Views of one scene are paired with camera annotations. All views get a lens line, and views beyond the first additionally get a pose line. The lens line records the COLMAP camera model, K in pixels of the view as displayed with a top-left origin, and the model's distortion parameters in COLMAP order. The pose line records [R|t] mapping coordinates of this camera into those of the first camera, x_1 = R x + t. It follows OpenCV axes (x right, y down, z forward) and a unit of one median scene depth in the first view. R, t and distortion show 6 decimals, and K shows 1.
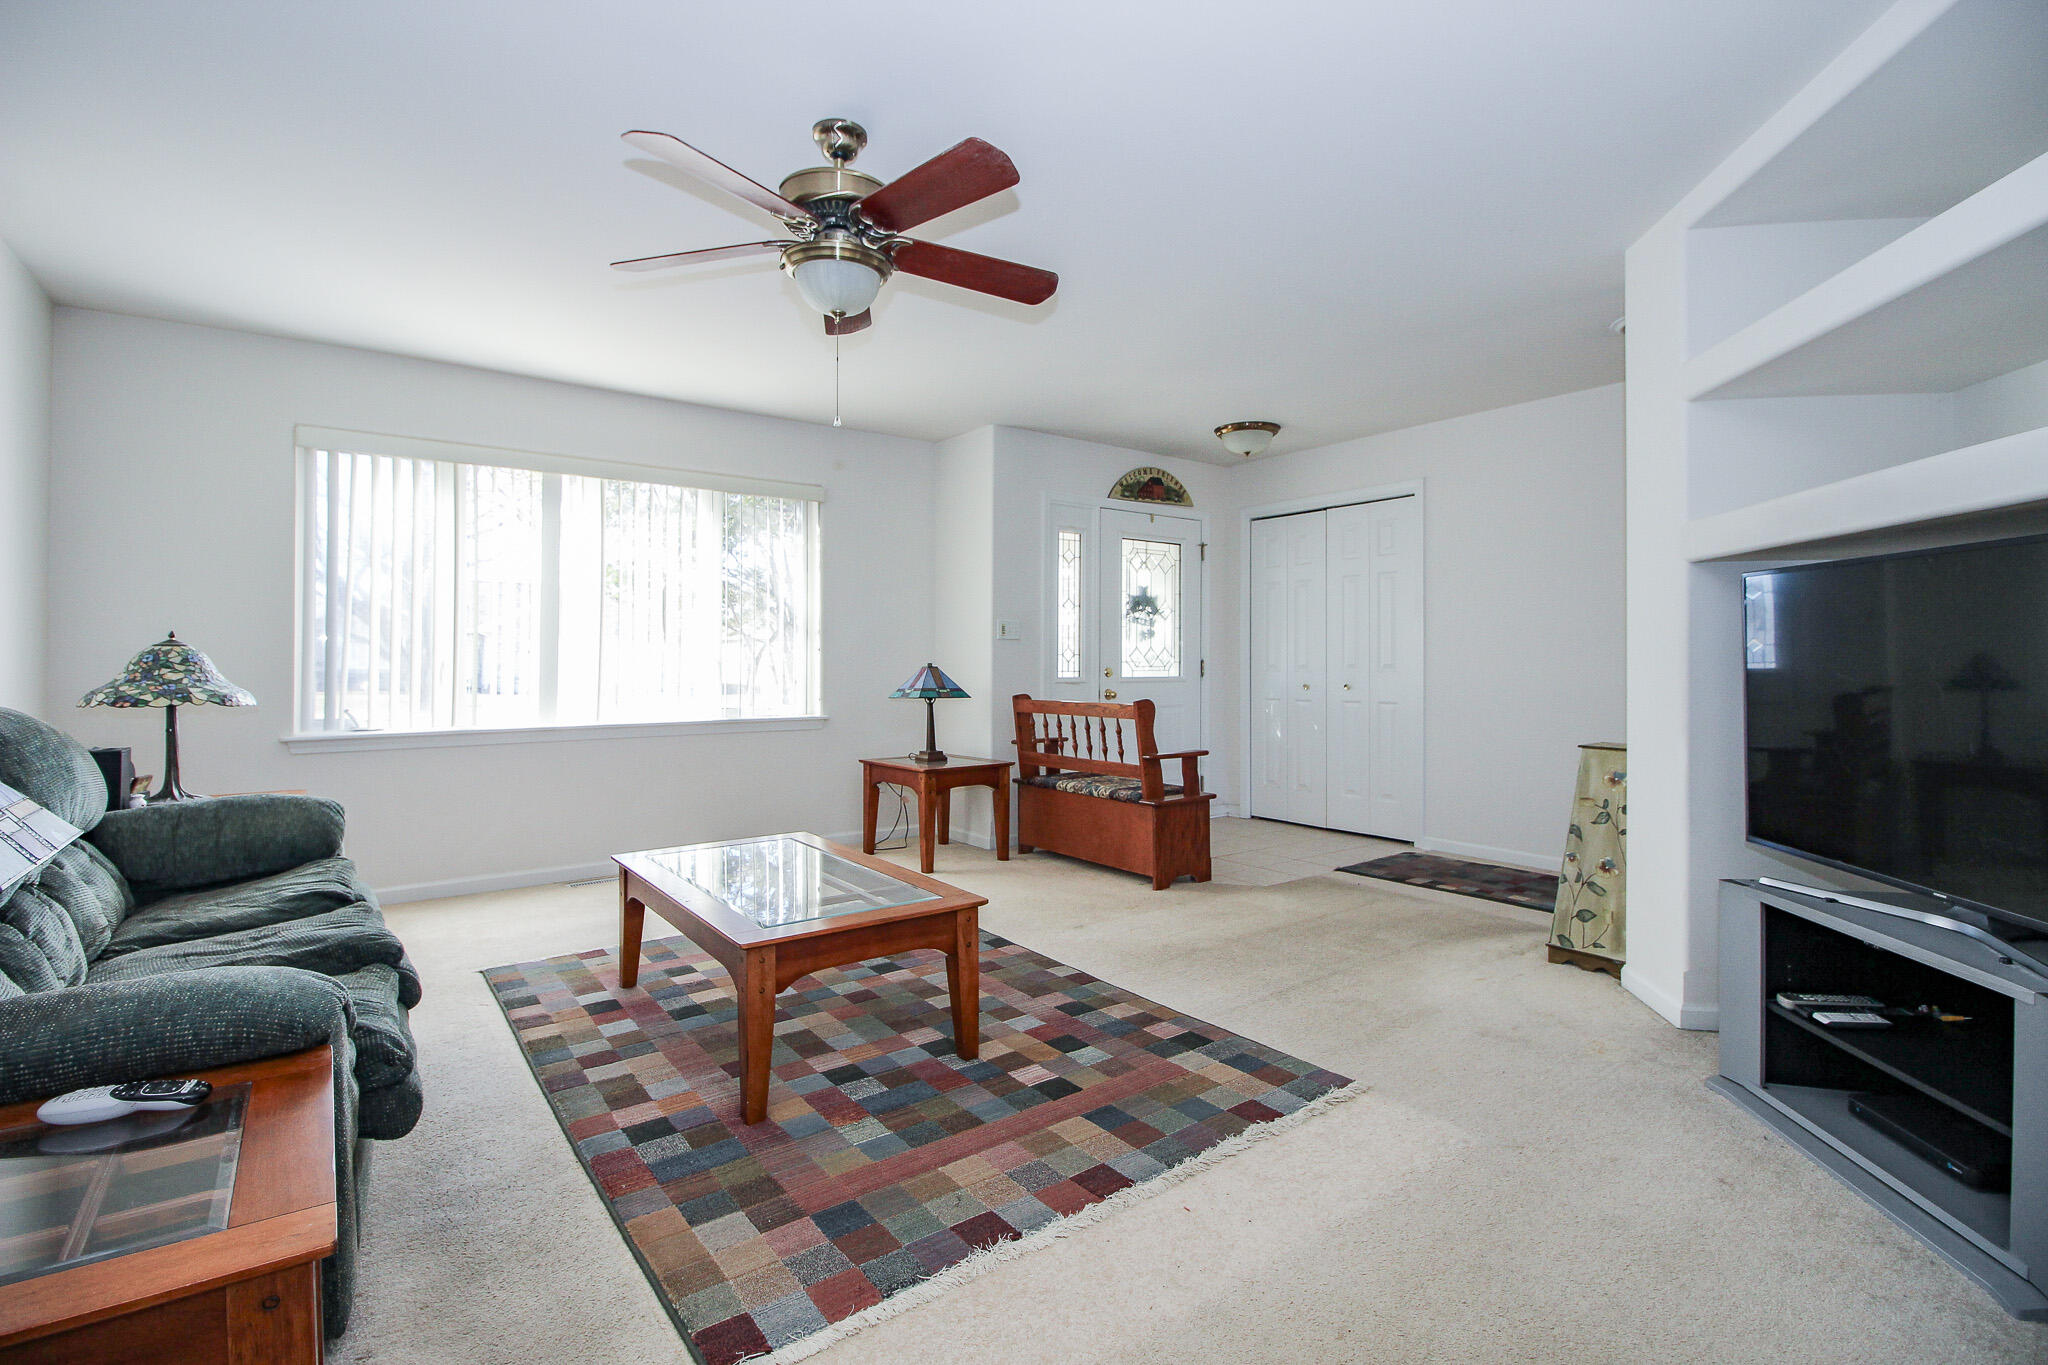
lens RADIAL K [[951.4, 0, 1037.3], [0, 951.4, 650.8], [0, 0, 1]] dist [0.000744, -0.000099]
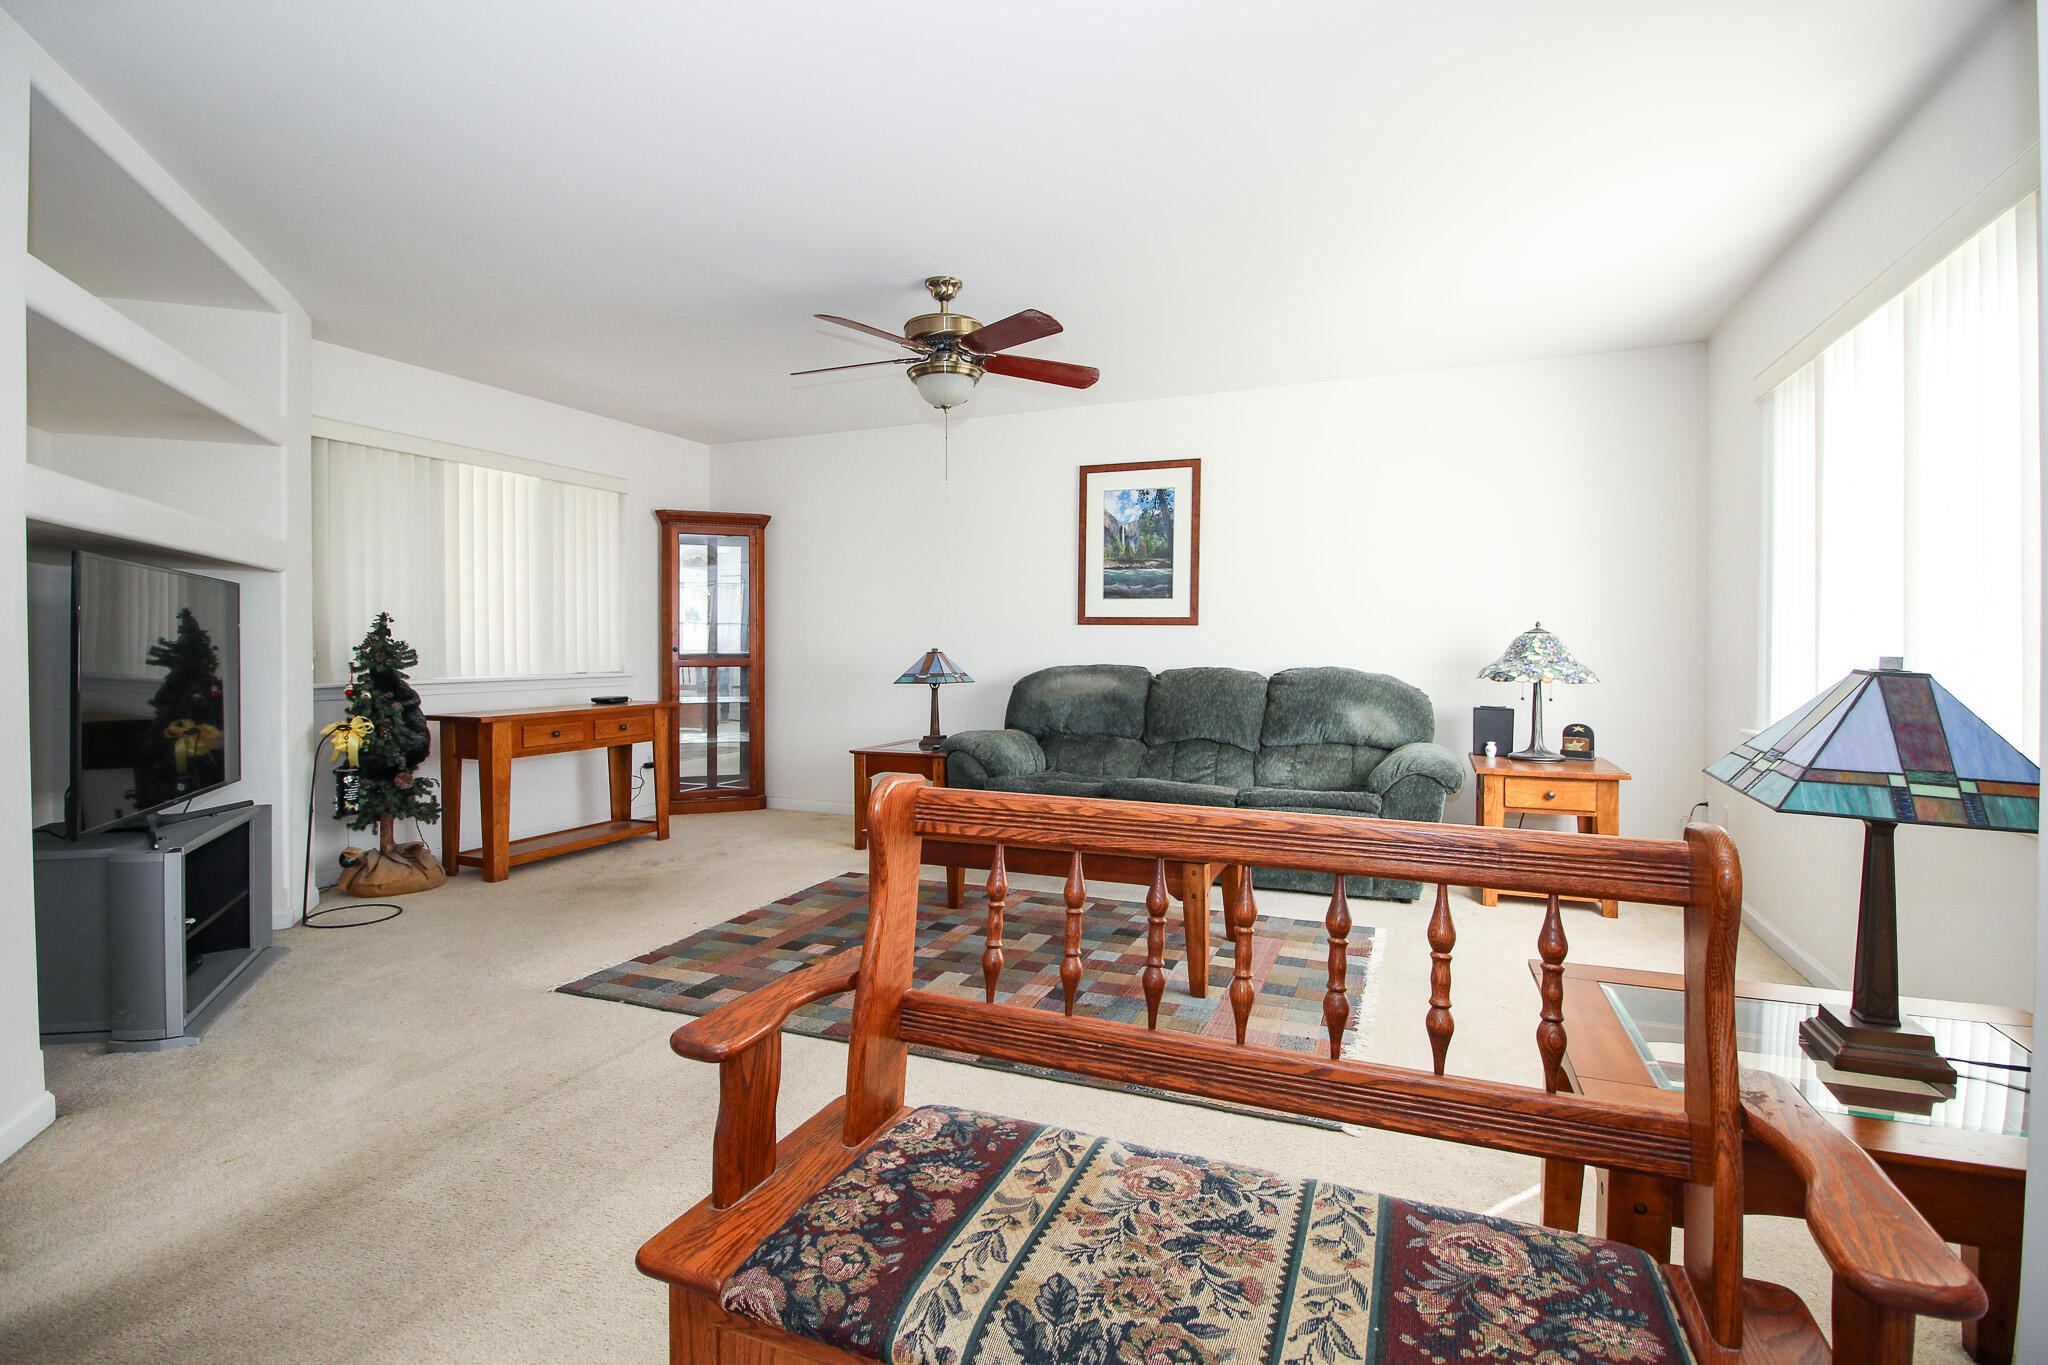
lens RADIAL K [[951.4, 0, 1037.3], [0, 951.4, 650.8], [0, 0, 1]] dist [0.000744, -0.000099]
pose [[-0.858916, 0.004041, -0.512101, 0.199496], [0.002828, 0.999991, 0.003148, 0.005710], [0.512109, 0.001256, -0.858919, 1.098853]]
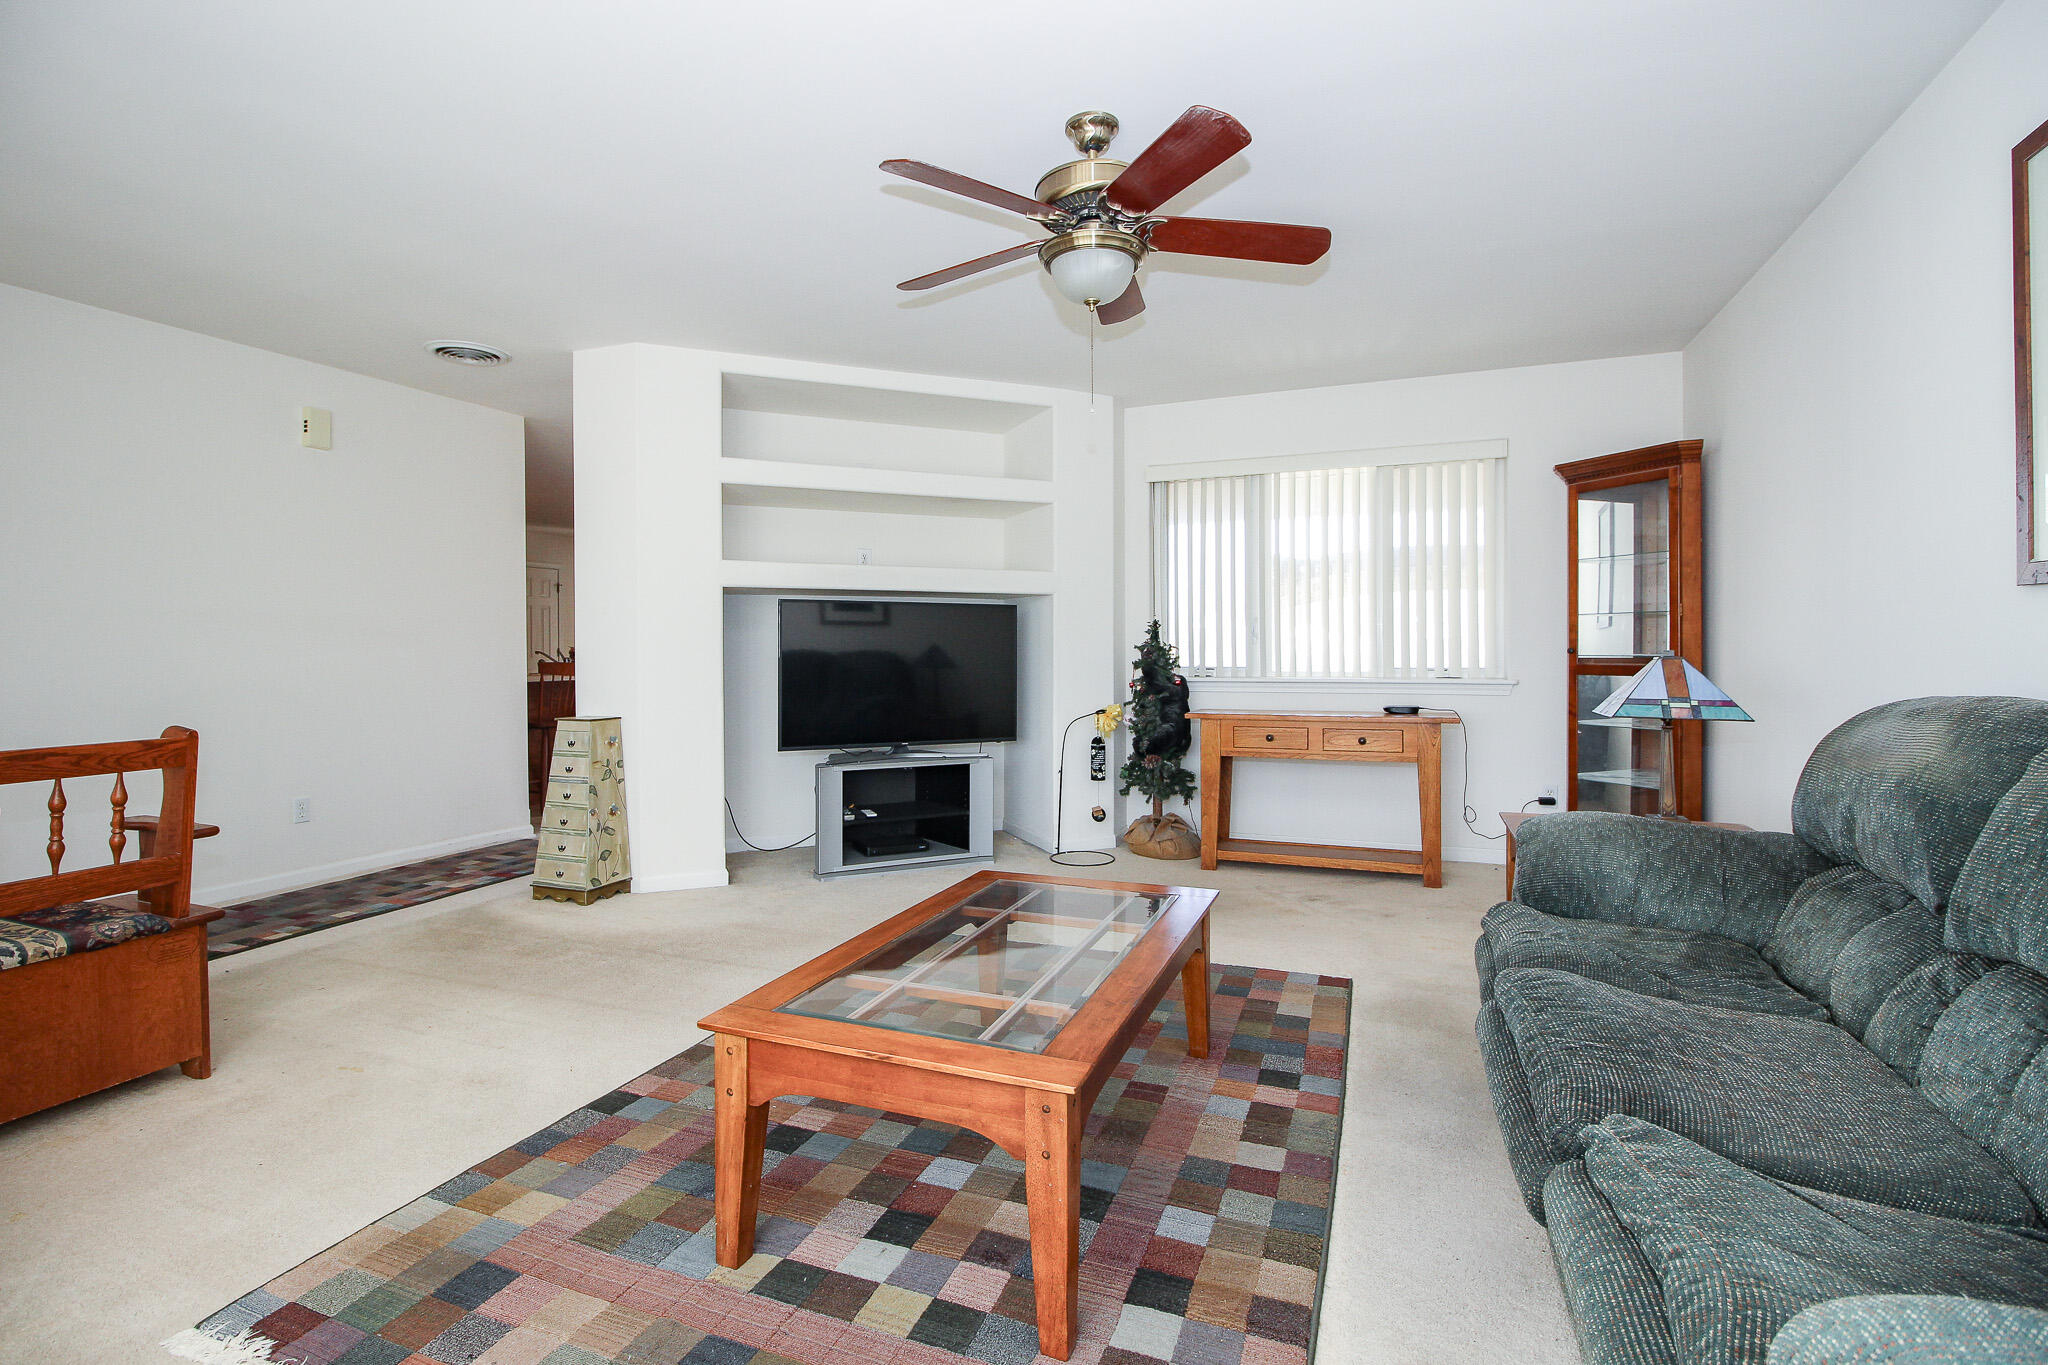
lens RADIAL K [[966.2, 0, 1019.9], [0, 966.2, 649.7], [0, 0, 1]] dist [0.001494, -0.011745]
pose [[-0.525883, 0.002395, 0.850553, -0.493018], [-0.002266, 0.999989, -0.004216, 0.009093], [-0.850554, -0.004144, -0.525872, 0.760549]]
